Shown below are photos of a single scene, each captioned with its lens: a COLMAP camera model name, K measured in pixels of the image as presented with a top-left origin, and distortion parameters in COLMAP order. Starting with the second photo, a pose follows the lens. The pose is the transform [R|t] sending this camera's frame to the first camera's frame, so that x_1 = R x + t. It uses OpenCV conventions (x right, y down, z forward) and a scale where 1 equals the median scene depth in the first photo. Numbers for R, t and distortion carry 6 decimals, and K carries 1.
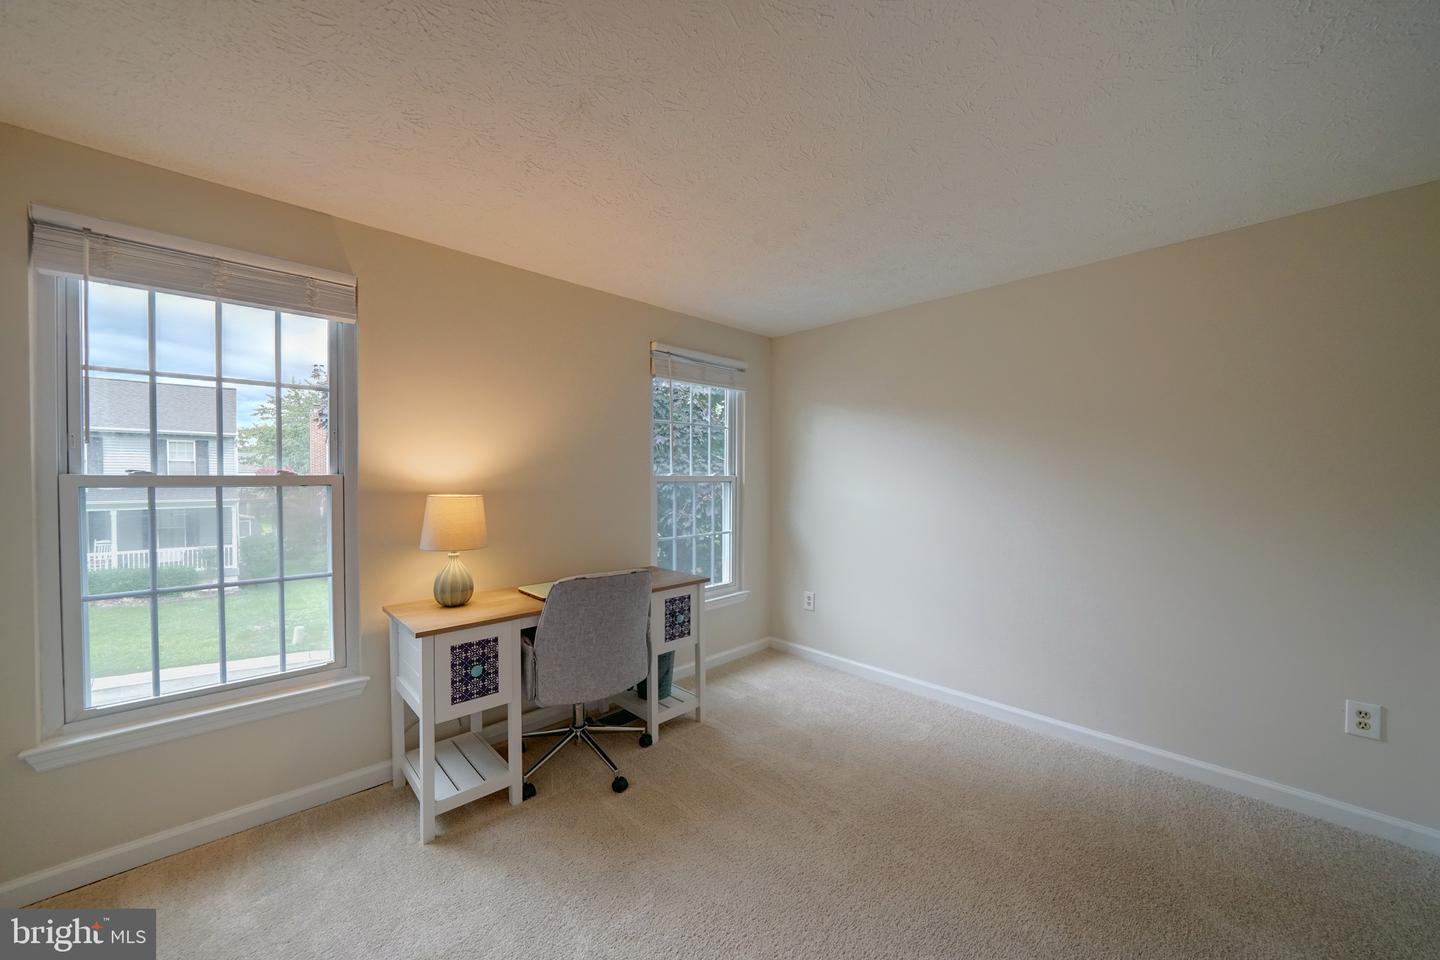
lens RADIAL K [[515.7, 0, 716.4], [0, 515.7, 486.9], [0, 0, 1]] dist [-0.019354, 0.000668]
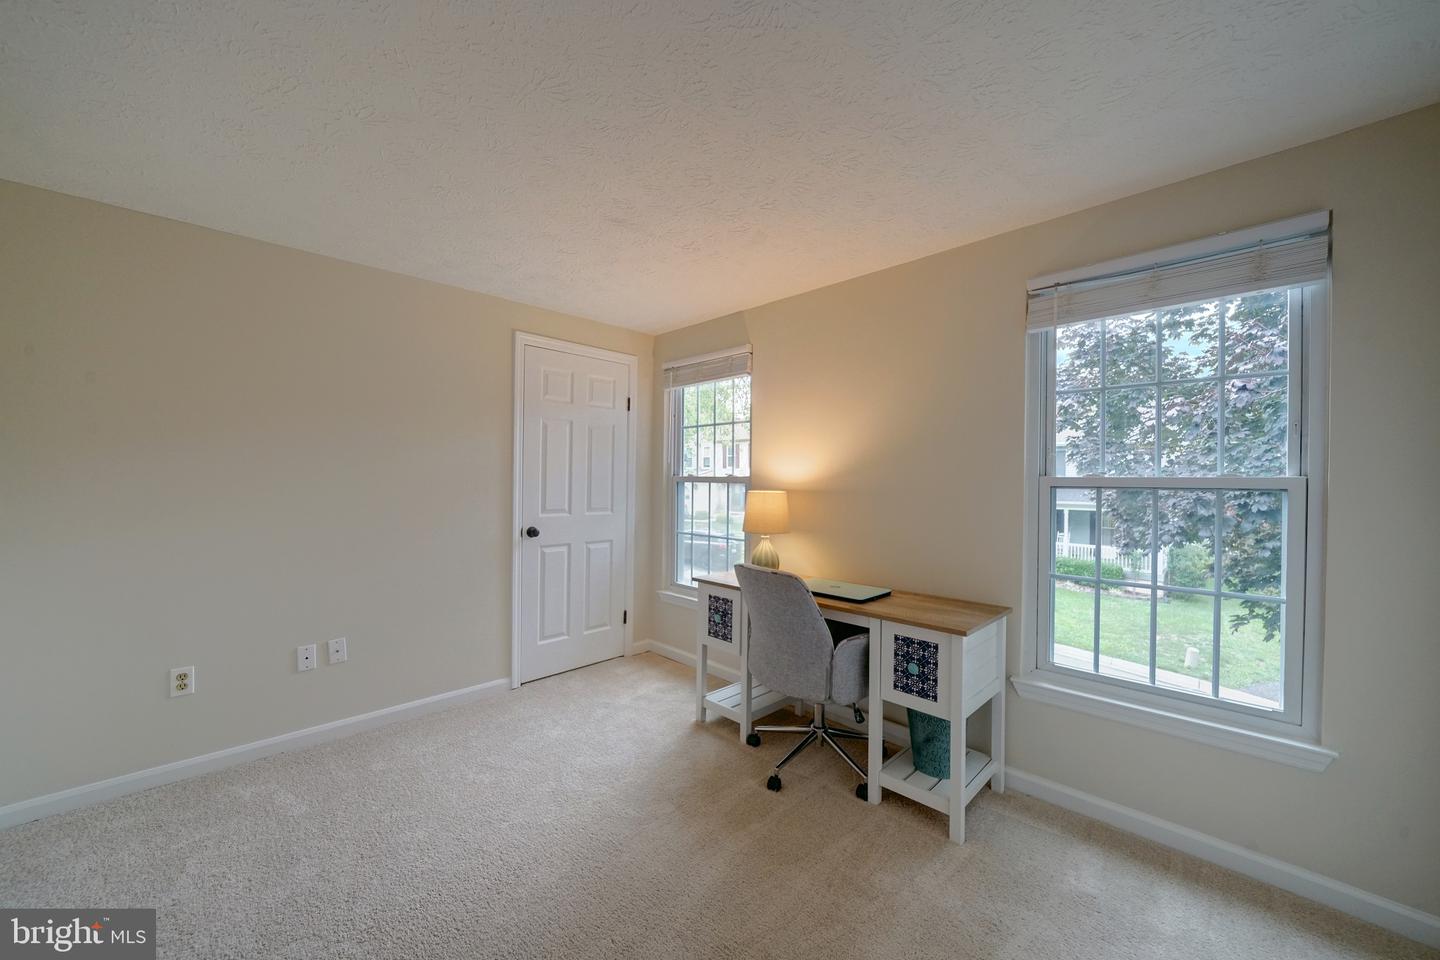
lens RADIAL K [[541.7, 0, 711.5], [0, 541.7, 484.2], [0, 0, 1]] dist [-0.010526, 0.000085]
pose [[0.002500, 0.008405, -0.999962, 0.558138], [-0.028181, 0.999568, 0.008331, -0.006022], [0.999600, 0.028159, 0.002736, 0.555266]]
